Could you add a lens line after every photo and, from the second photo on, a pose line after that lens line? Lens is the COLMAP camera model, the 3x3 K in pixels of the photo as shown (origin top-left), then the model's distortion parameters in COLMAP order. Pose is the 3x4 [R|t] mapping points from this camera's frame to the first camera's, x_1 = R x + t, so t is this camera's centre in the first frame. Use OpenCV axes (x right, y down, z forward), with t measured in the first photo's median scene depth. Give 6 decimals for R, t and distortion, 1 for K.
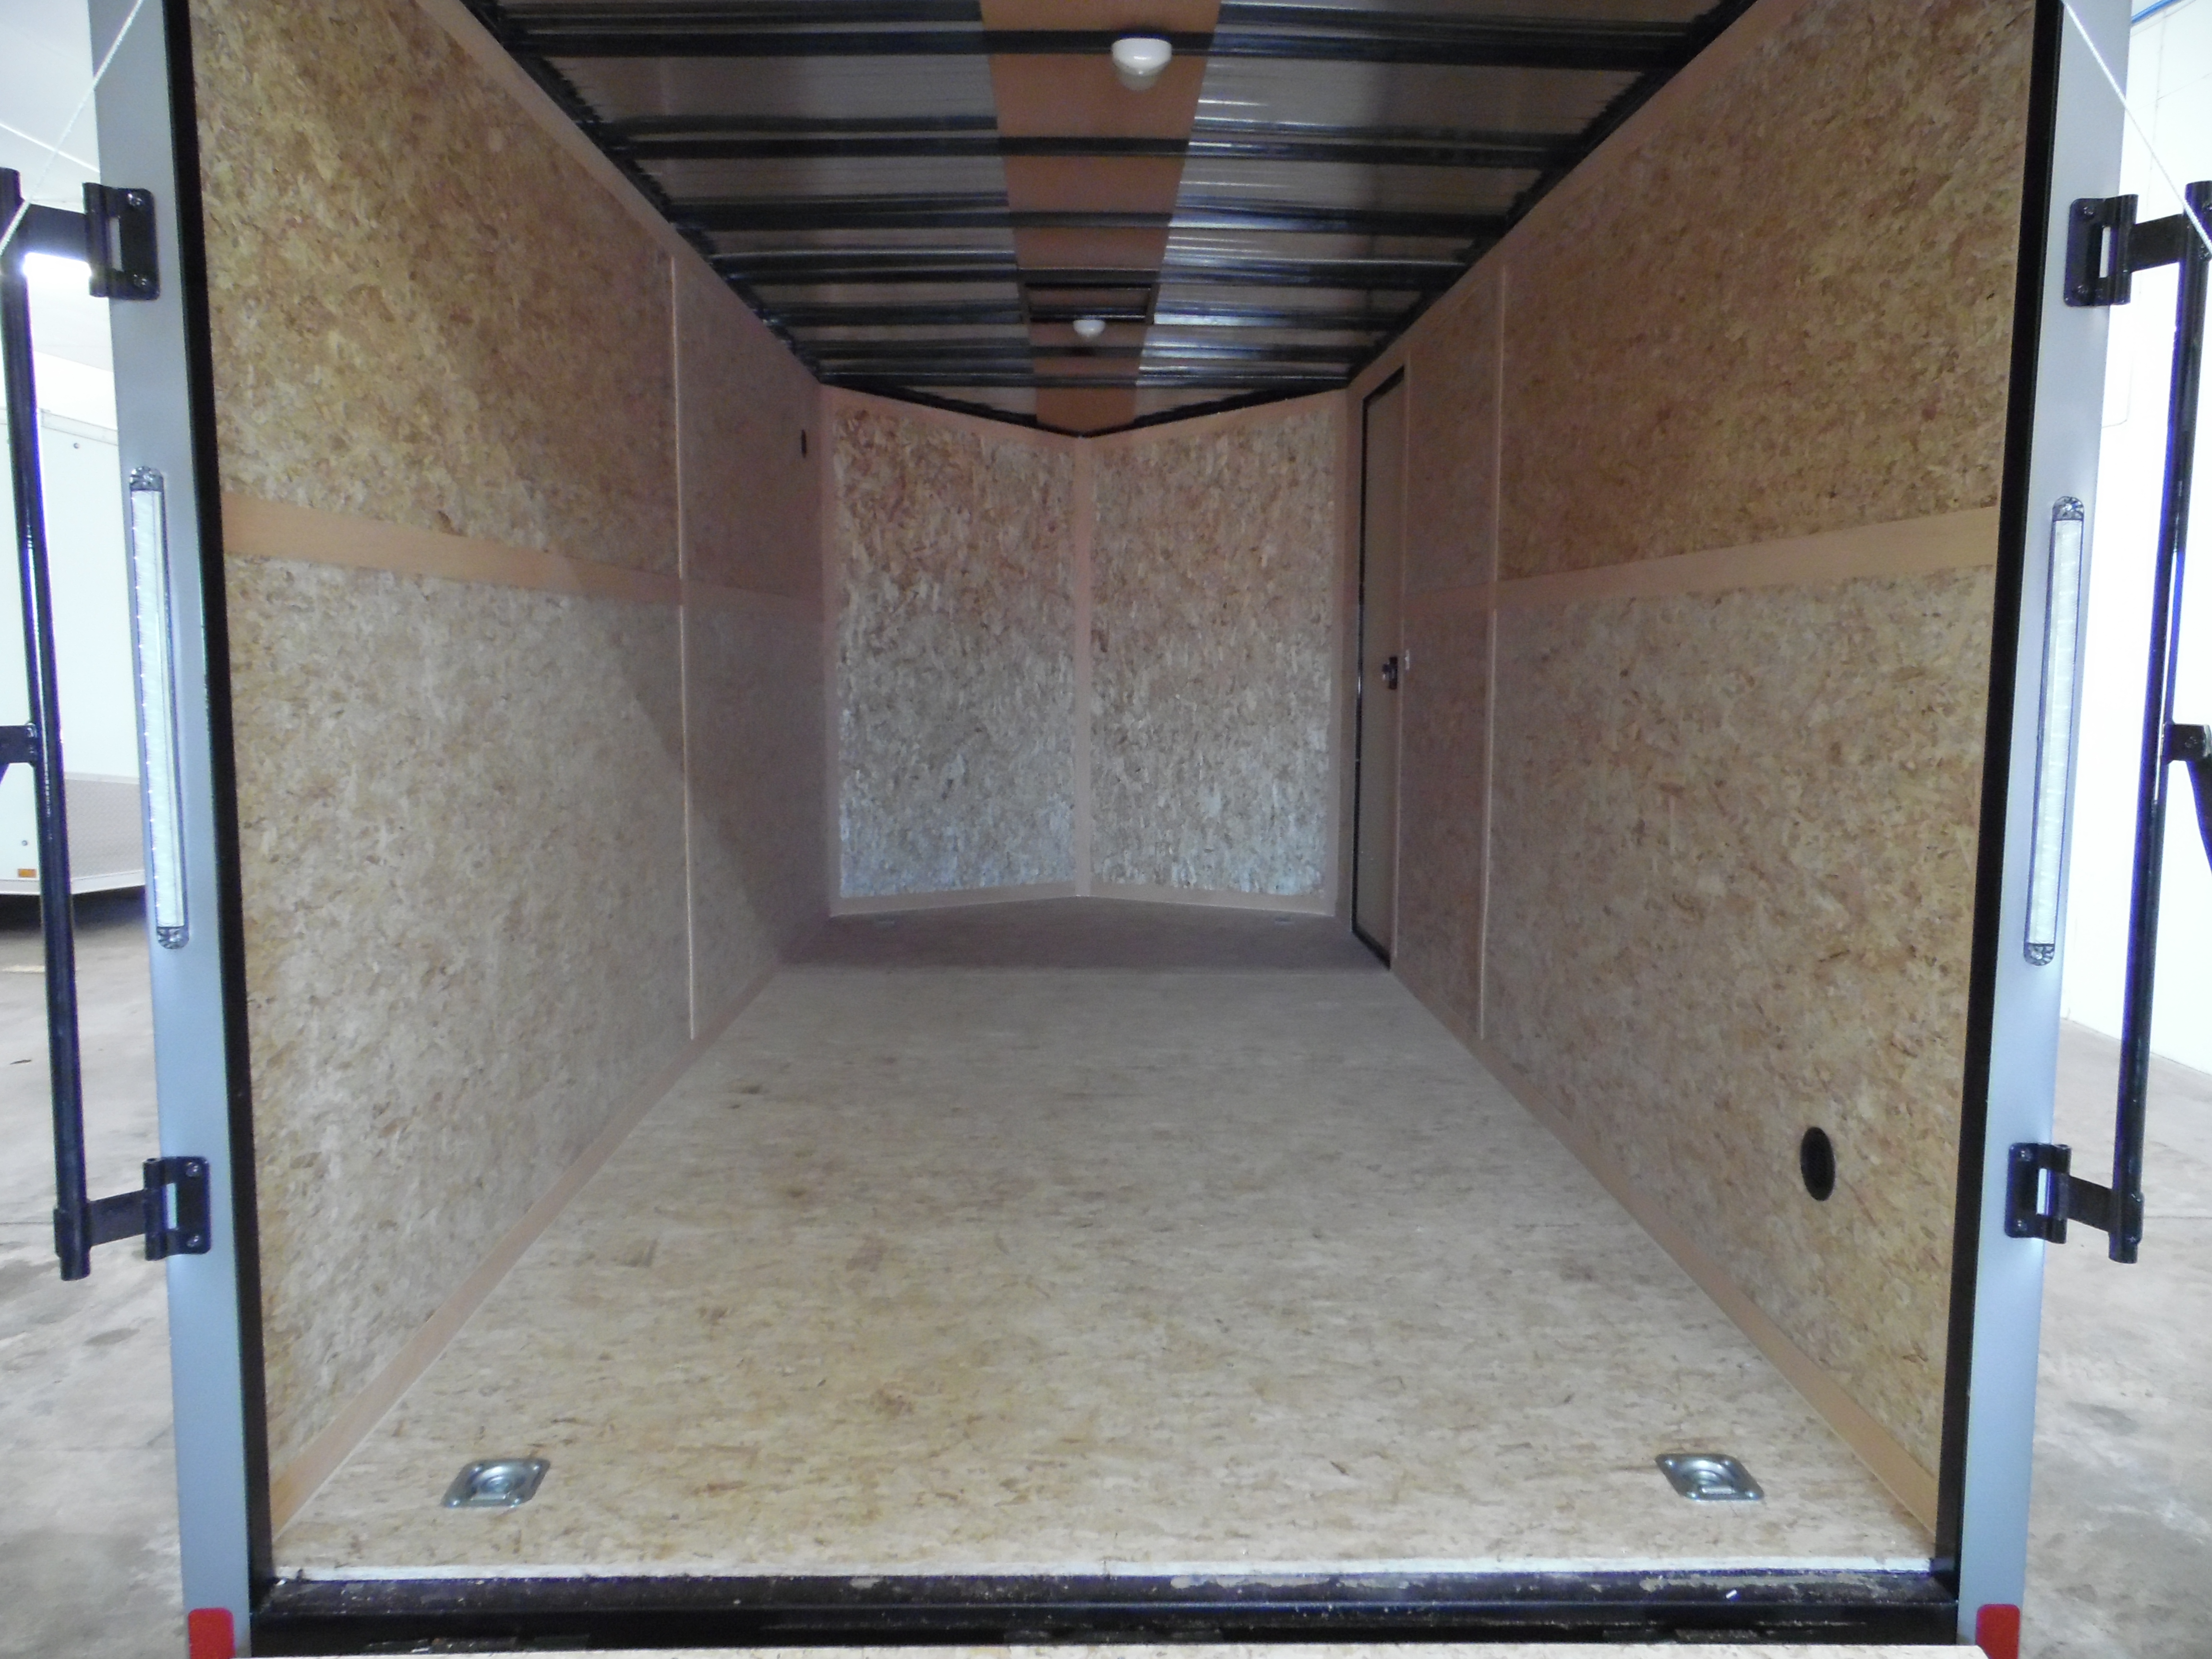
lens RADIAL K [[1620.7, 0, 1105.8], [0, 1620.7, 827.3], [0, 0, 1]] dist [-0.012881, 0.005891]
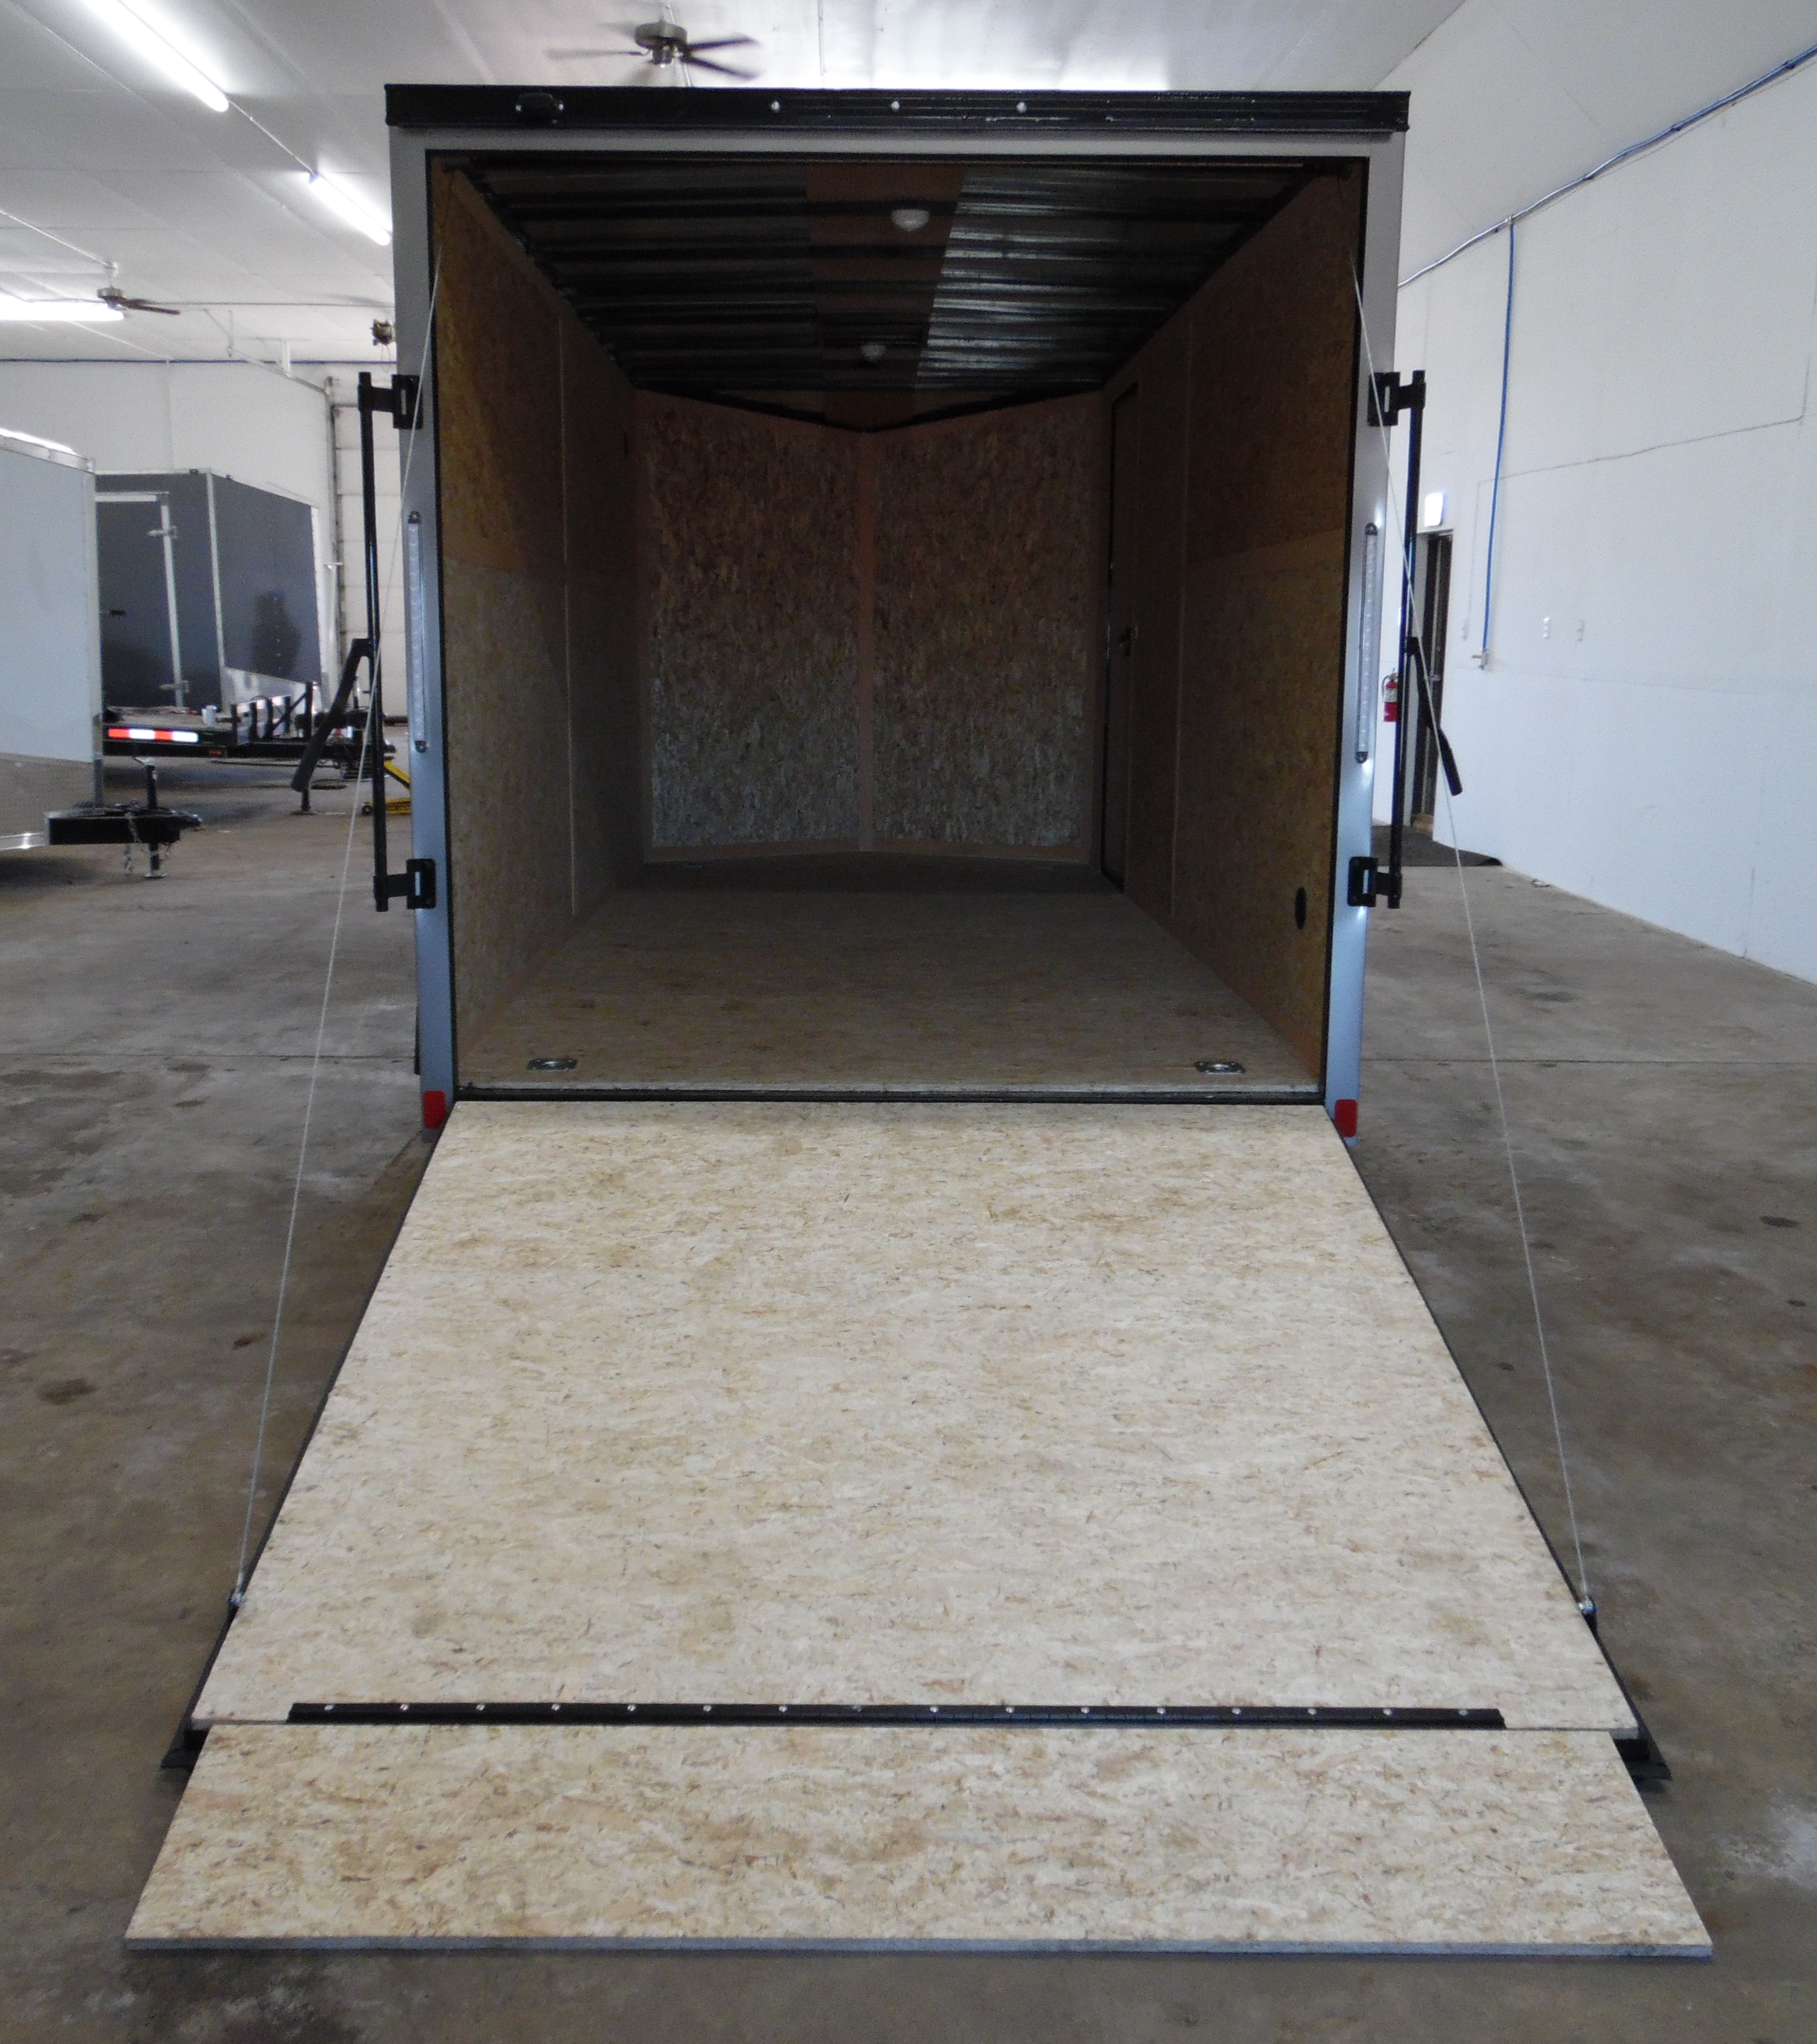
lens RADIAL K [[2111.6, 0, 858.4], [0, 2111.6, 1011.3], [0, 0, 1]] dist [0.001224, 0.000000]
pose [[0.999907, 0.001340, -0.013576, 0.000532], [-0.000533, 0.998238, 0.059334, 0.070144], [0.013632, -0.059322, 0.998146, -0.476729]]
